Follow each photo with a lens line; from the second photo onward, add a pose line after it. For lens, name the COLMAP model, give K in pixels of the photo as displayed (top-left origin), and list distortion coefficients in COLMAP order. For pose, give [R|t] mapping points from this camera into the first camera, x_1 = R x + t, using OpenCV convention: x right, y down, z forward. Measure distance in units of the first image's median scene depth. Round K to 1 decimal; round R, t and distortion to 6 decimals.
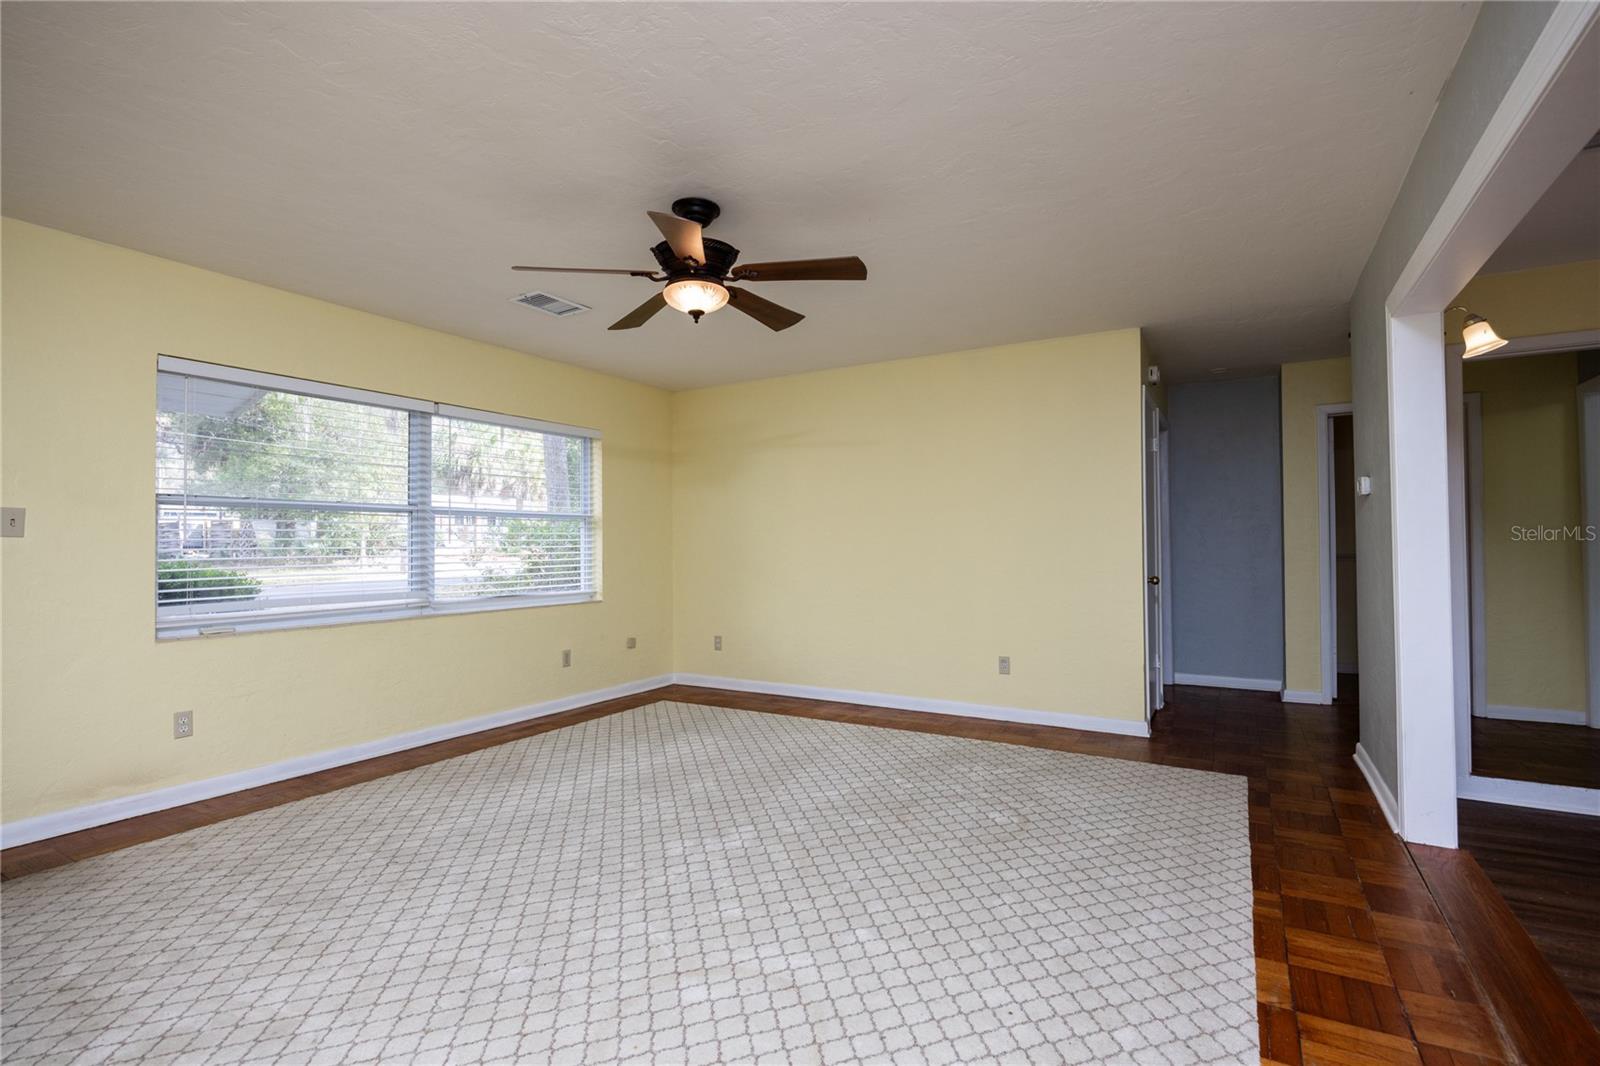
lens RADIAL K [[759.6, 0, 796.8], [0, 759.6, 537.3], [0, 0, 1]] dist [0.002609, 0.000010]
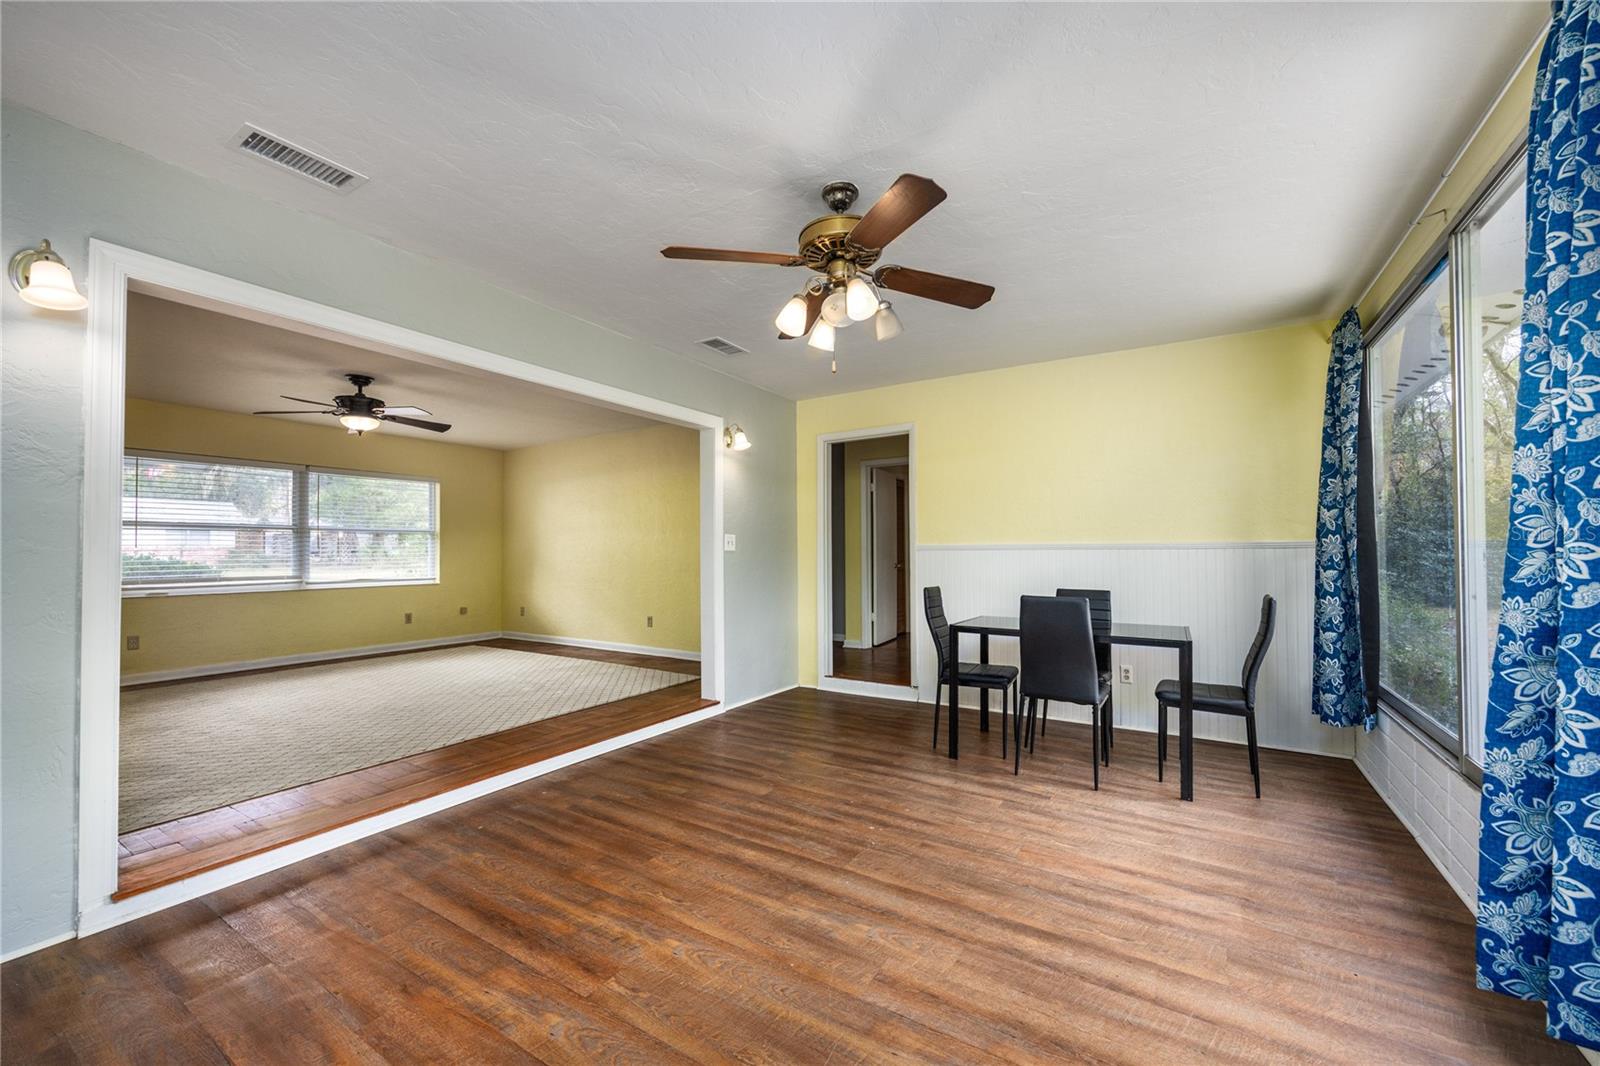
lens RADIAL K [[645.2, 0, 801.9], [0, 645.2, 544.5], [0, 0, 1]] dist [-0.011001, 0.000168]
pose [[0.999834, -0.007169, -0.016776, 0.725108], [0.007070, 0.999957, -0.005987, 0.019628], [0.016818, 0.005867, 0.999841, -0.471361]]
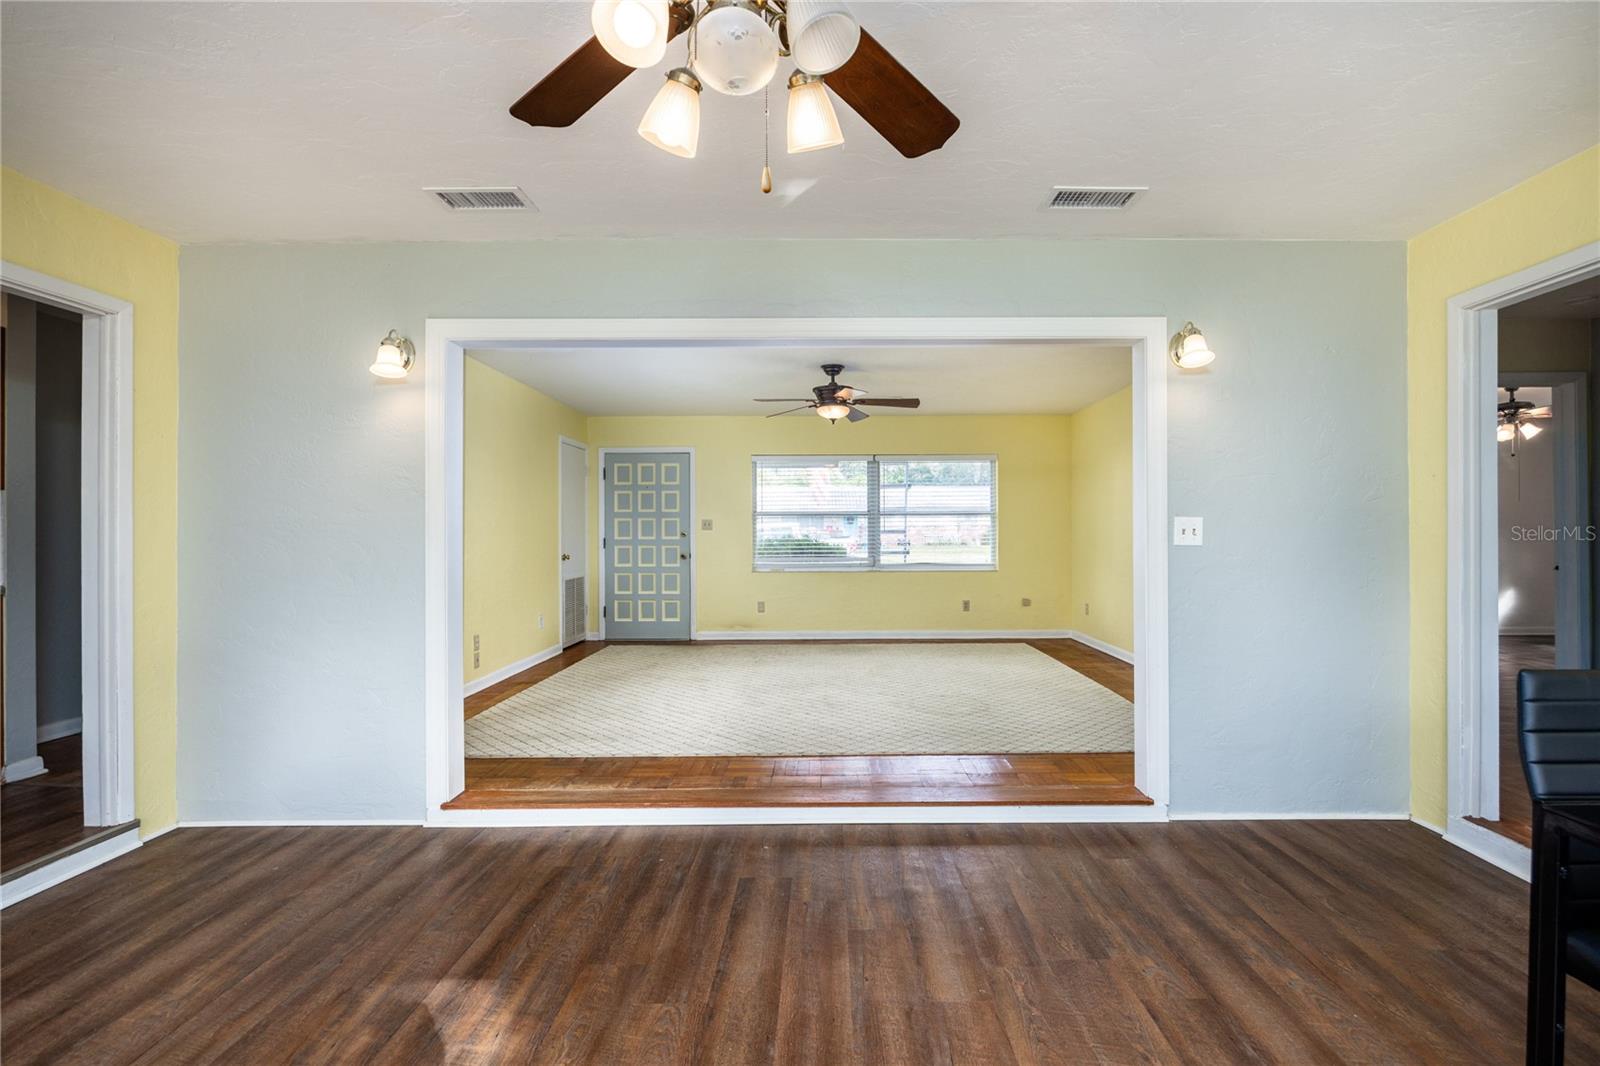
lens RADIAL K [[714.3, 0, 802.2], [0, 714.3, 530.5], [0, 0, 1]] dist [-0.010997, -0.000183]
pose [[0.511135, -0.005525, -0.859483, 0.998500], [0.006808, 0.999974, -0.002379, 0.007368], [0.859473, -0.004635, 0.511159, -0.046378]]
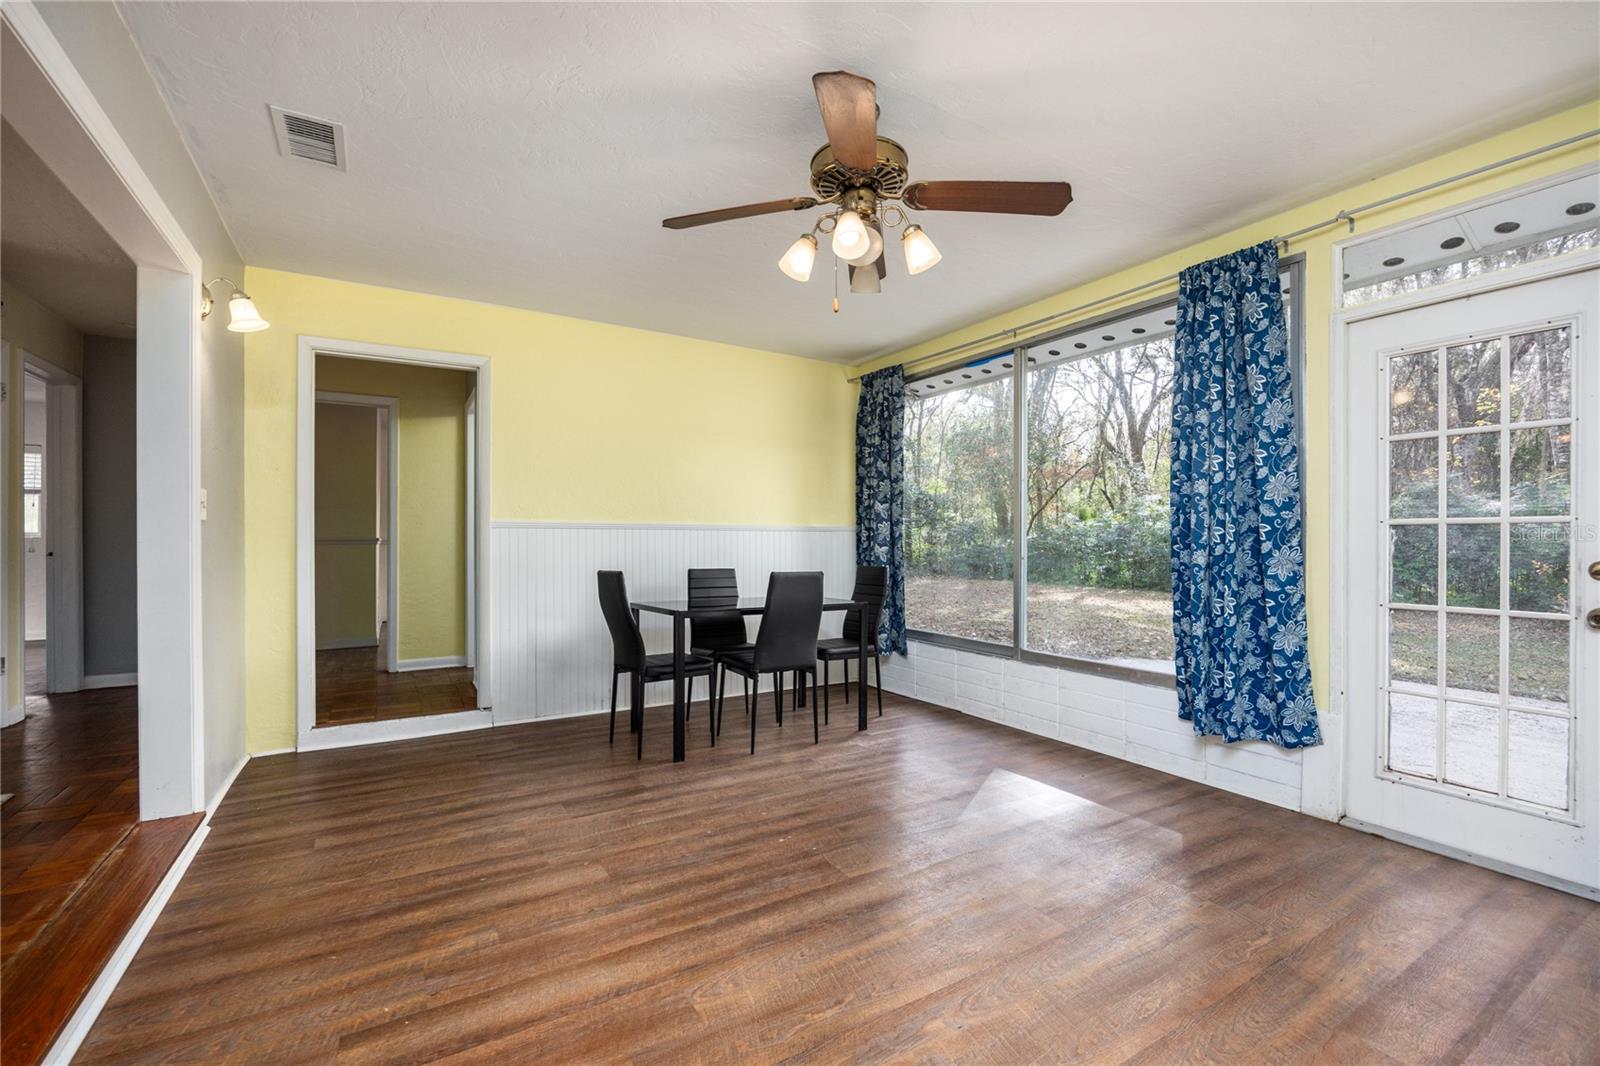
lens RADIAL K [[690.8, 0, 813.8], [0, 690.8, 539.3], [0, 0, 1]] dist [0.001950, -0.000213]
pose [[0.444956, 0.001052, 0.895552, 0.269570], [-0.004945, 0.999987, 0.001283, 0.036483], [-0.895539, -0.004999, 0.444955, -0.126741]]
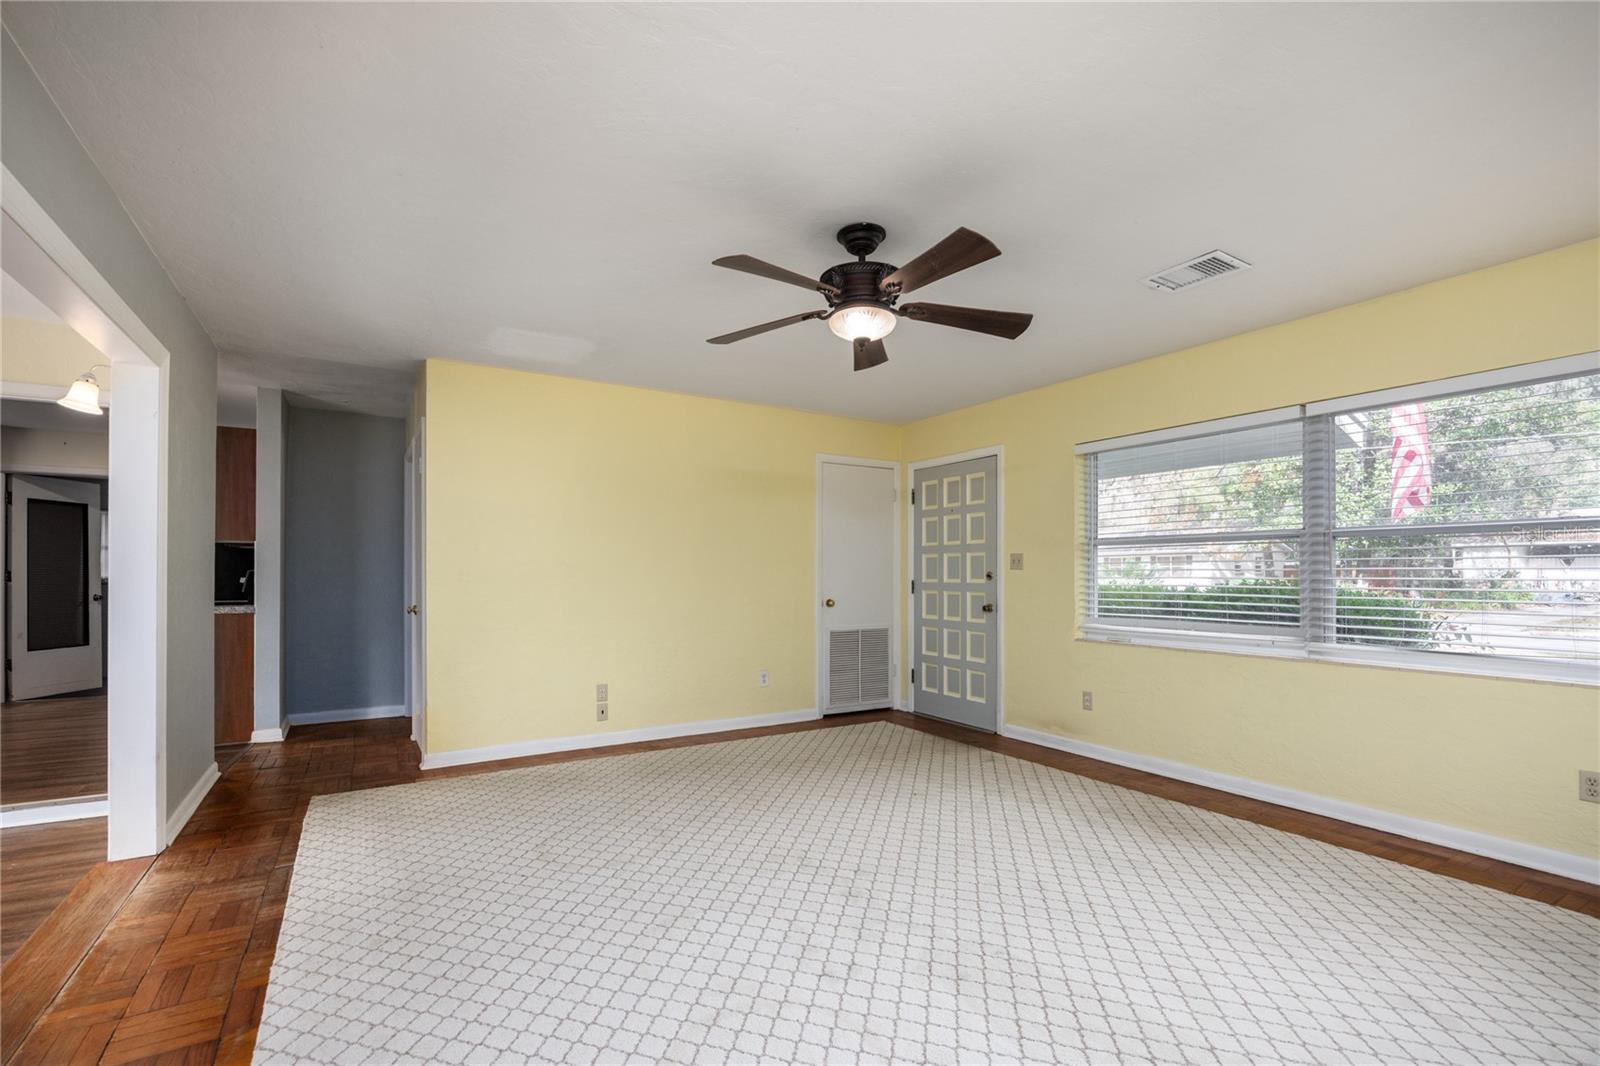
lens RADIAL K [[690.0, 0, 785.4], [0, 690.0, 575.2], [0, 0, 1]] dist [0.004418, 0.000744]
pose [[-0.447001, -0.003873, -0.894525, 0.482352], [-0.000971, 0.999992, -0.003845, 0.014714], [0.894533, -0.000850, -0.447001, 0.874798]]
